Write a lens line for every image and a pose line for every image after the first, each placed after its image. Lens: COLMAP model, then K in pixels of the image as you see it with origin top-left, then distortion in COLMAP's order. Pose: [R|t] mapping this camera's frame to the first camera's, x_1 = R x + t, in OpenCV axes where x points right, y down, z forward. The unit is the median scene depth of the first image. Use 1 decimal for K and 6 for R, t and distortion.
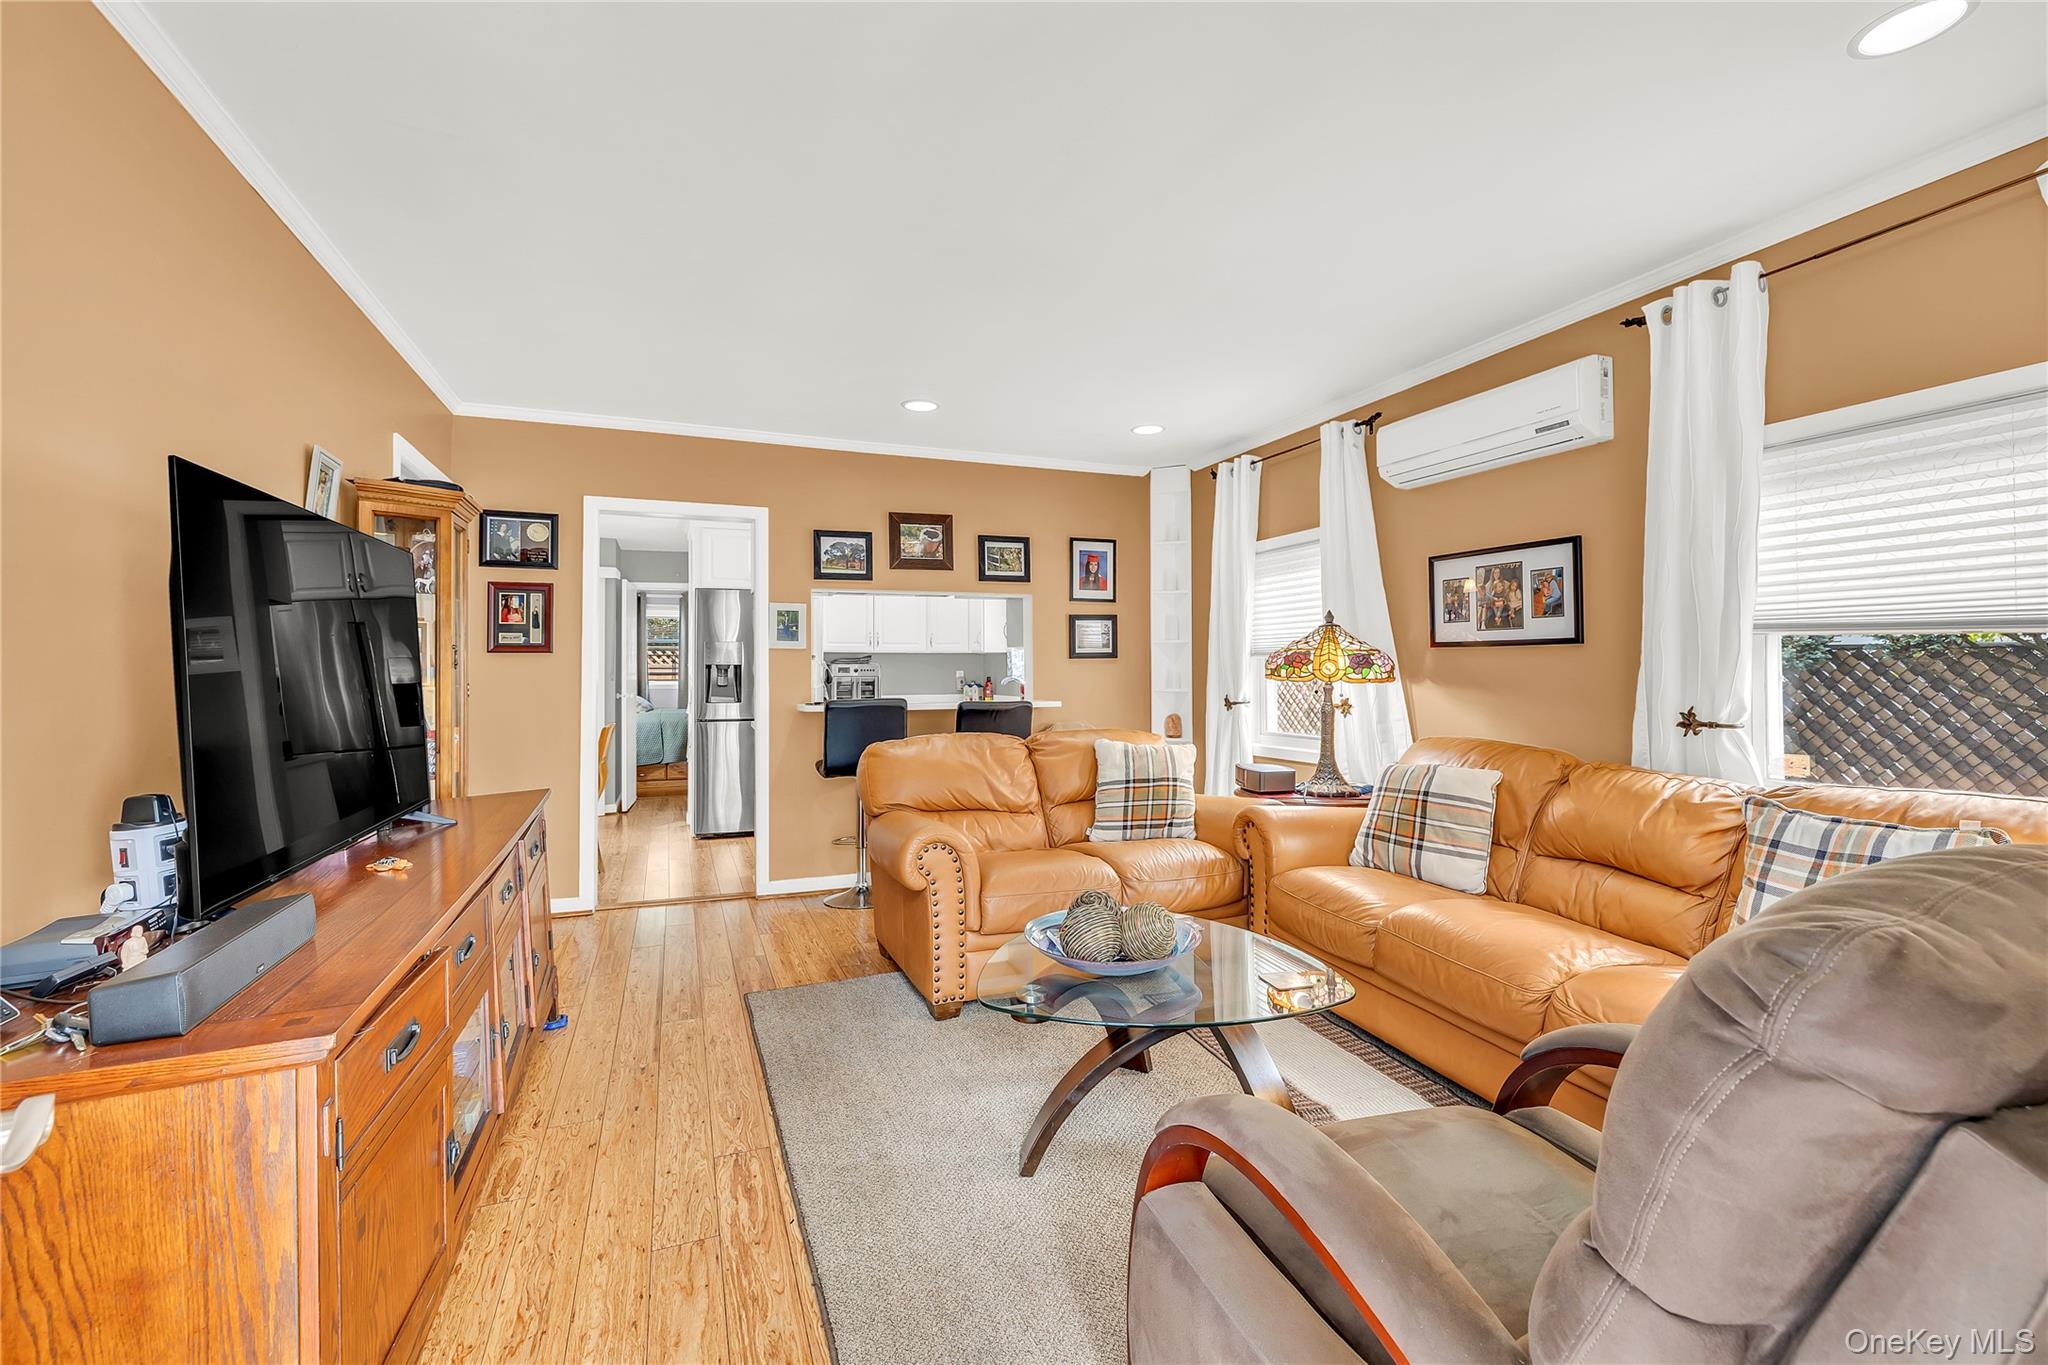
lens RADIAL K [[867.1, 0, 1028.2], [0, 867.1, 676.0], [0, 0, 1]] dist [-0.001354, -0.000552]
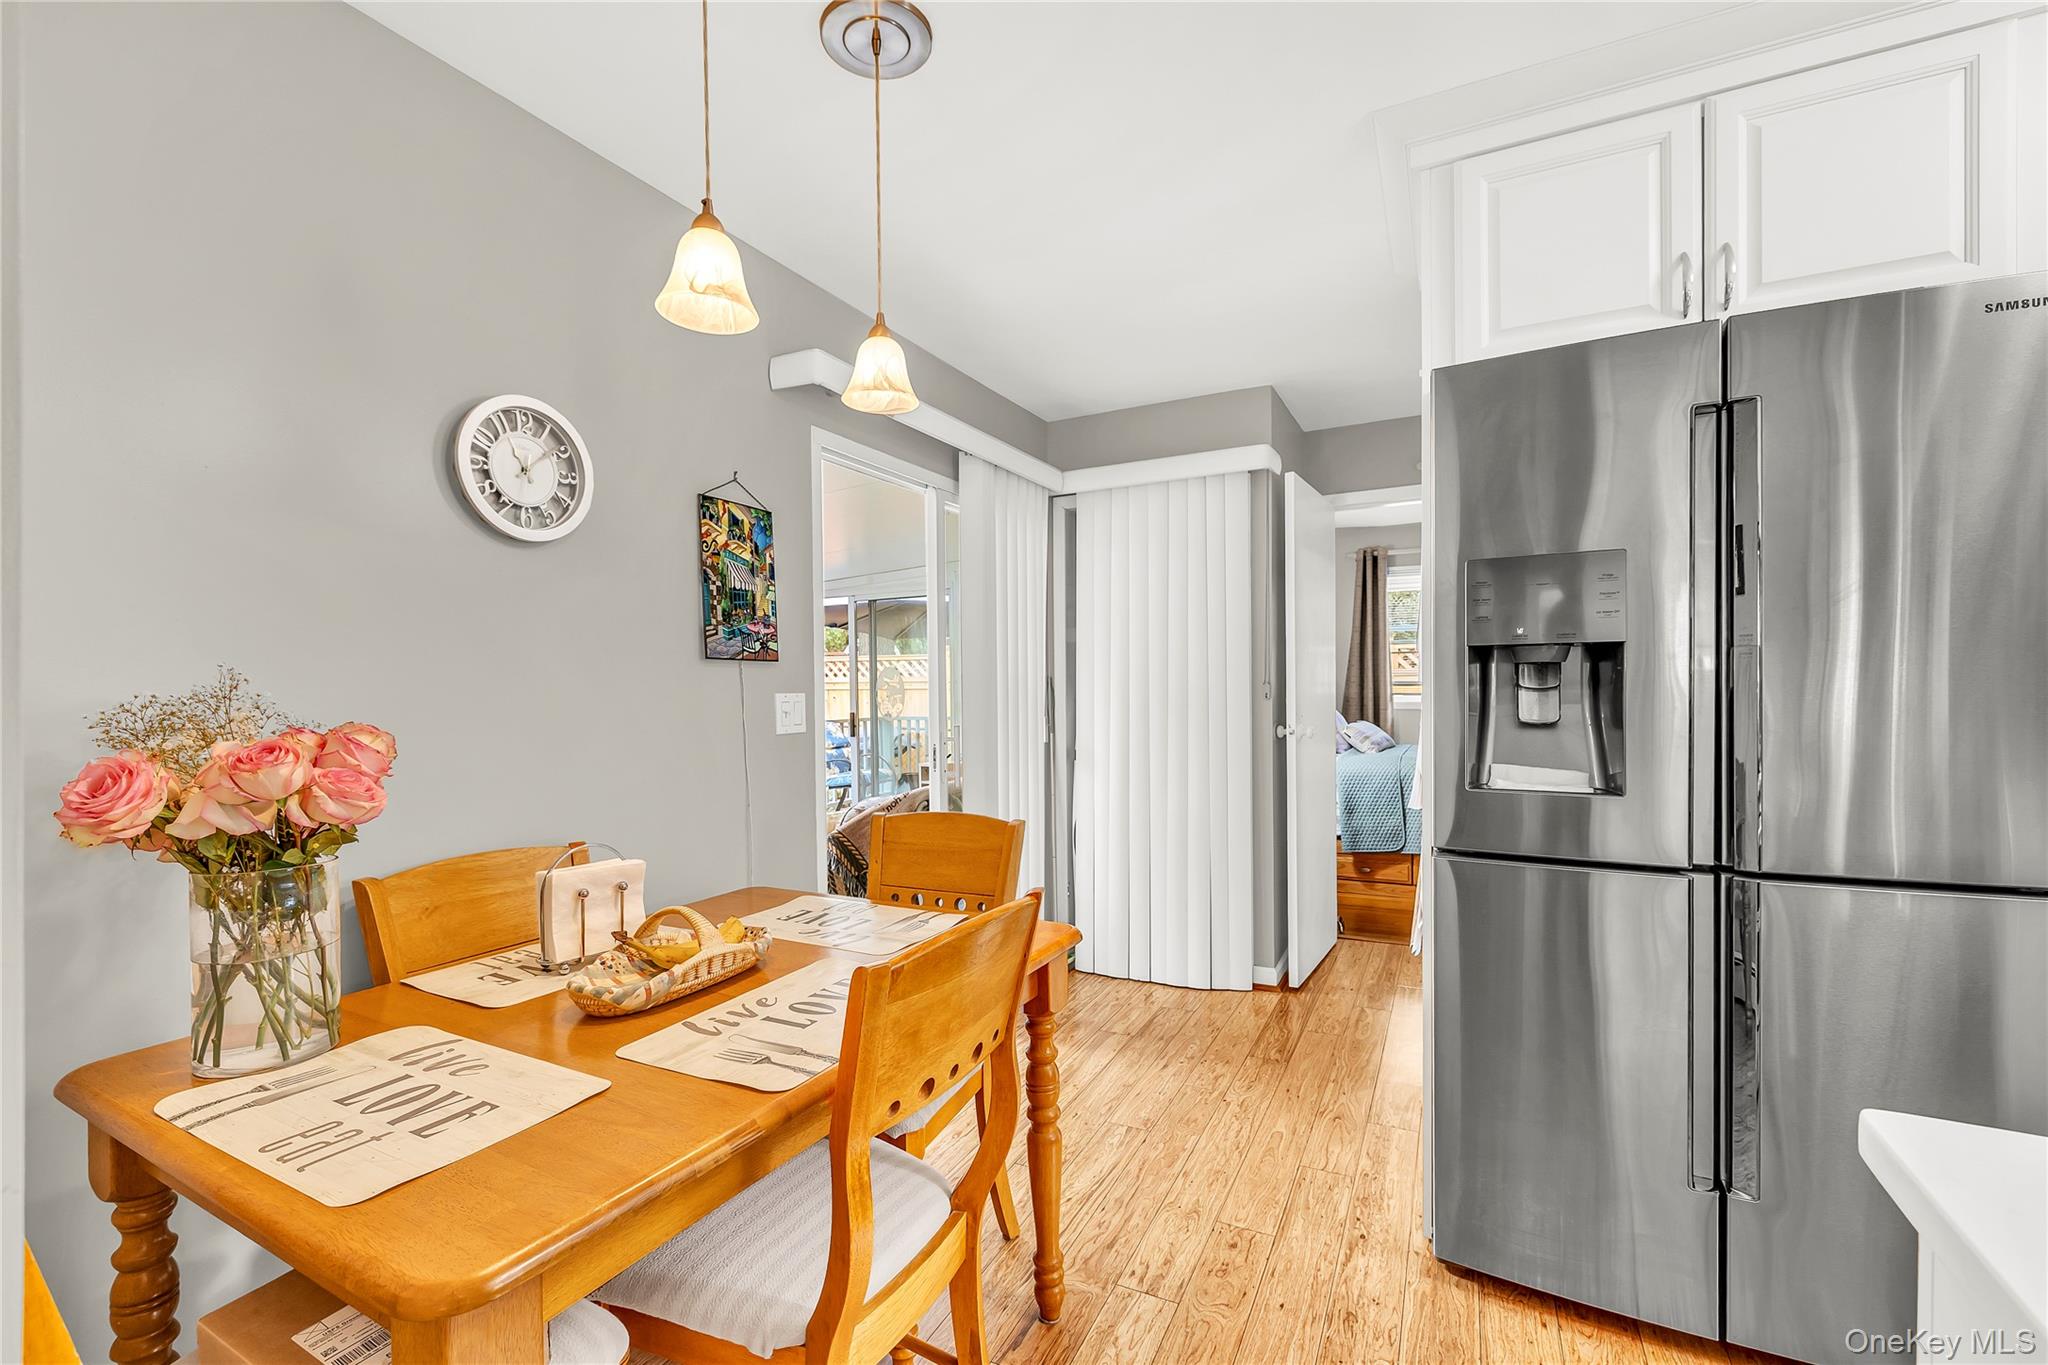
lens RADIAL K [[867.1, 0, 1019.9], [0, 867.1, 689.0], [0, 0, 1]] dist [-0.001354, -0.000552]
pose [[0.652166, -0.005439, -0.758056, -0.216639], [0.002449, 0.999984, -0.005069, 0.002458], [0.758072, 0.001449, 0.652169, 0.599200]]
